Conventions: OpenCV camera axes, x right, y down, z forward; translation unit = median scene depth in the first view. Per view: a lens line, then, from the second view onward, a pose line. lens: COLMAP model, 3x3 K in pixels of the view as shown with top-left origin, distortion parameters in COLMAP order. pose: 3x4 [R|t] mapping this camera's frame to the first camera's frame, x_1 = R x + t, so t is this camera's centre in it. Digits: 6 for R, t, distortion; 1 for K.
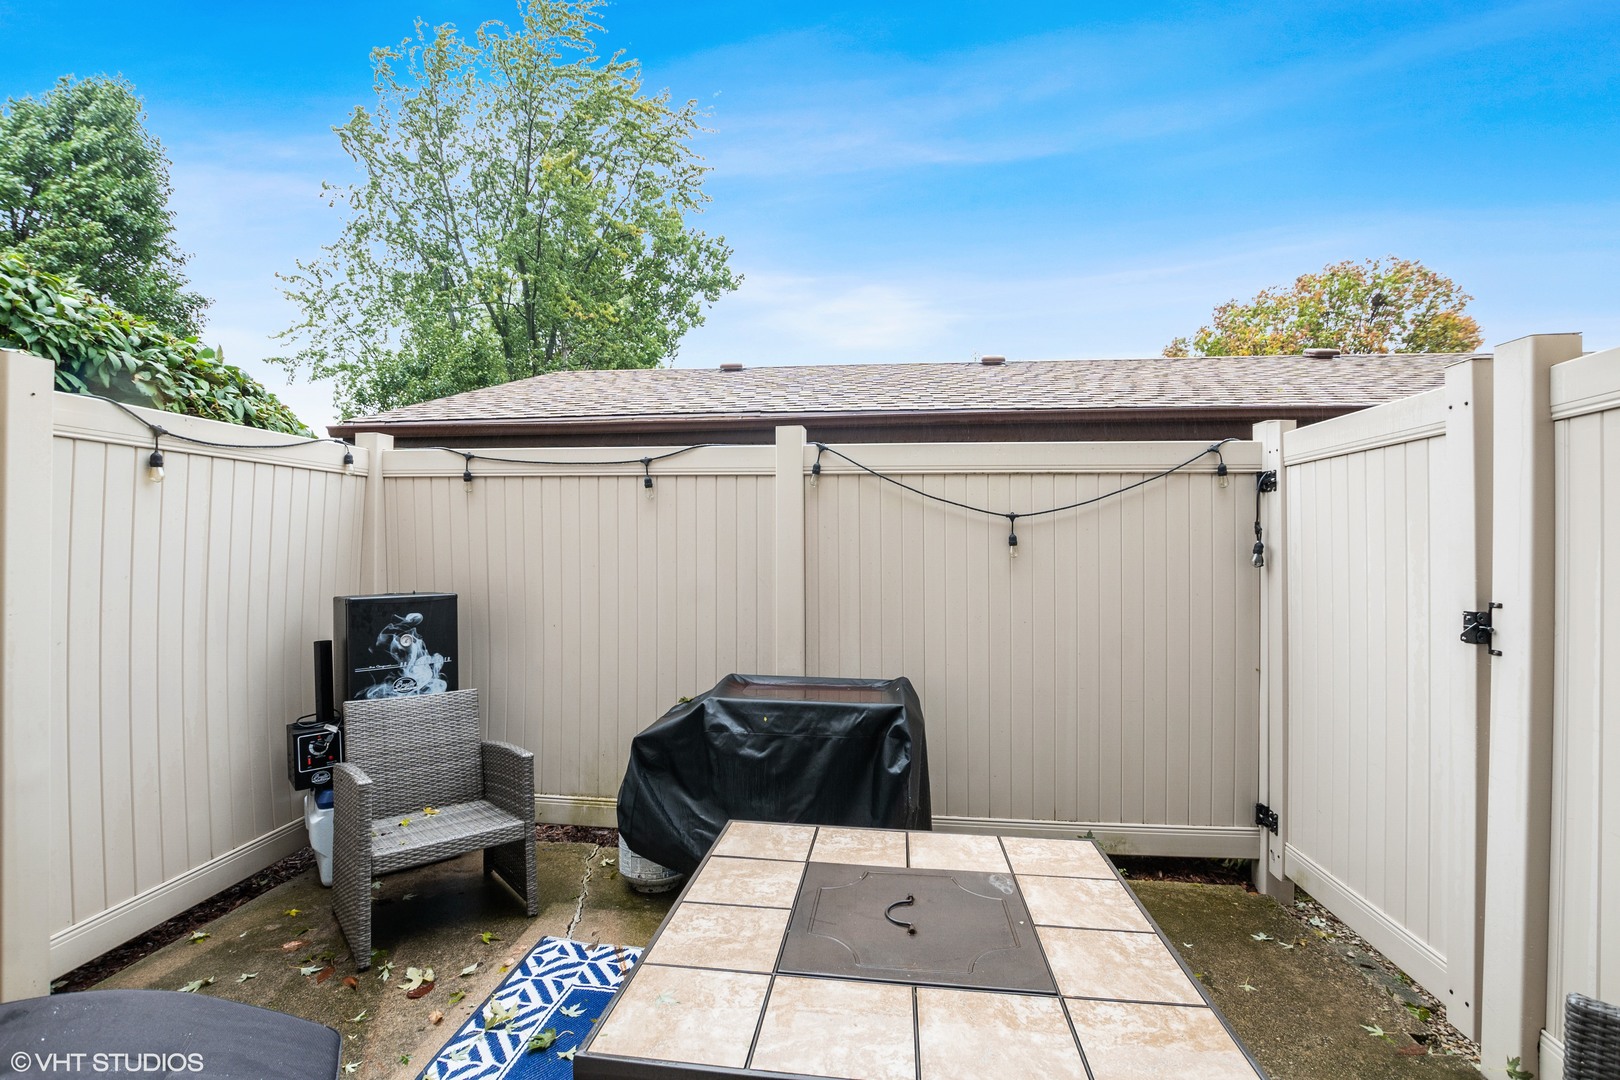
lens RADIAL K [[705.1, 0, 809.7], [0, 705.1, 542.1], [0, 0, 1]] dist [0.000033, -0.000008]
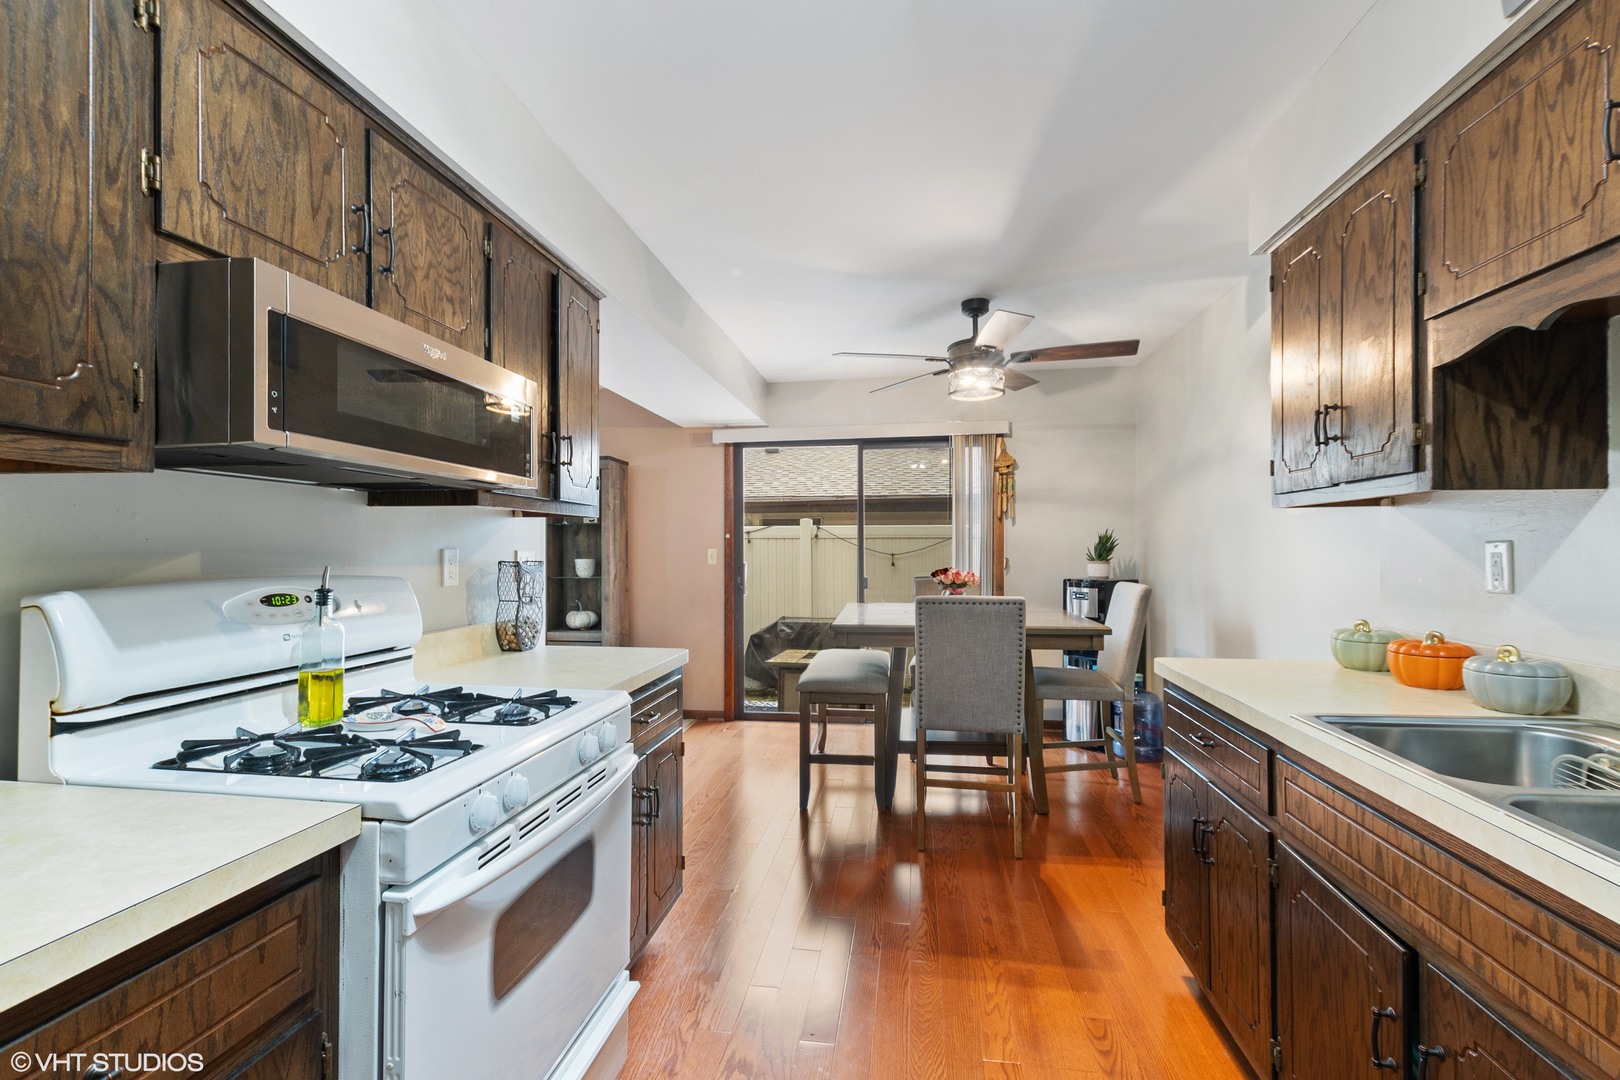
lens RADIAL K [[705.1, 0, 810.1], [0, 705.1, 548.1], [0, 0, 1]] dist [0.000033, -0.000008]
pose [[0.999430, -0.006169, -0.033185, 0.070958], [0.006025, 0.999972, -0.004439, -0.049685], [0.033212, 0.004236, 0.999439, -1.527940]]
